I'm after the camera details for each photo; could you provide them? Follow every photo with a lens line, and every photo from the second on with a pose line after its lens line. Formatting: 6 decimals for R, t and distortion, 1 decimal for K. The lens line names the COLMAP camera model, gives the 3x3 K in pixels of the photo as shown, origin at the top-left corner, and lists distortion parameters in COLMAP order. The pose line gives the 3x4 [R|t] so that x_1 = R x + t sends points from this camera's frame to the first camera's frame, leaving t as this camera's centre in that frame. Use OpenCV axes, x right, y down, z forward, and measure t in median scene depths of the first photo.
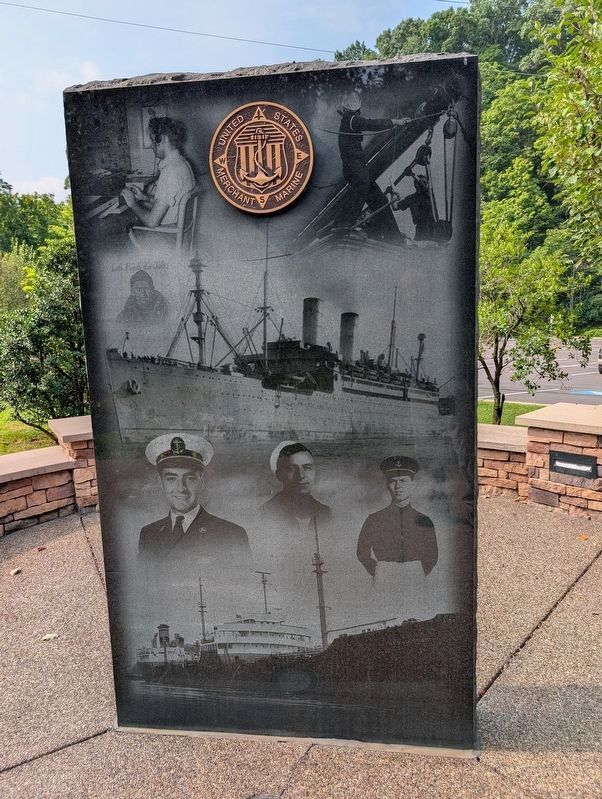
lens RADIAL K [[573.2, 0, 301.1], [0, 573.2, 396.7], [0, 0, 1]] dist [0.010693, -0.008485]
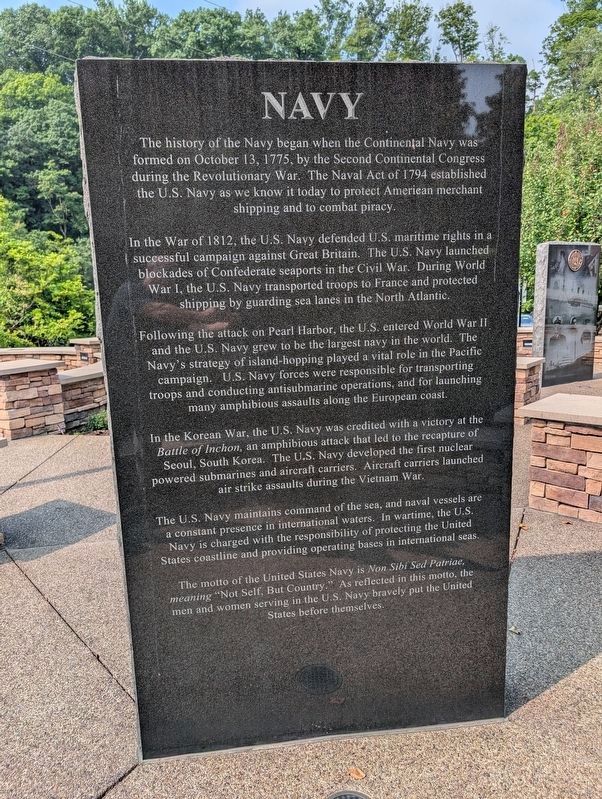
lens RADIAL K [[573.2, 0, 298.4], [0, 573.2, 397.1], [0, 0, 1]] dist [0.010693, -0.008485]
pose [[0.807811, -0.095551, 0.581645, -4.721312], [0.092052, 0.995117, 0.035629, 0.360382], [-0.582209, 0.024760, 0.812662, -1.559946]]
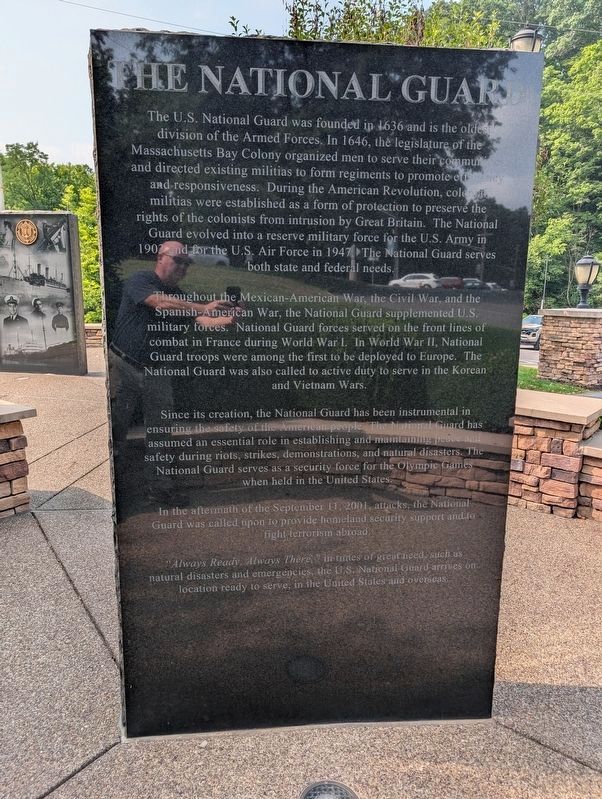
lens RADIAL K [[573.2, 0, 305.4], [0, 573.2, 401.2], [0, 0, 1]] dist [0.010693, -0.008485]
pose [[0.997325, 0.058158, -0.044286, 2.163471], [-0.055961, 0.997213, 0.049337, 0.510769], [0.047032, -0.046726, 0.997800, -3.133087]]
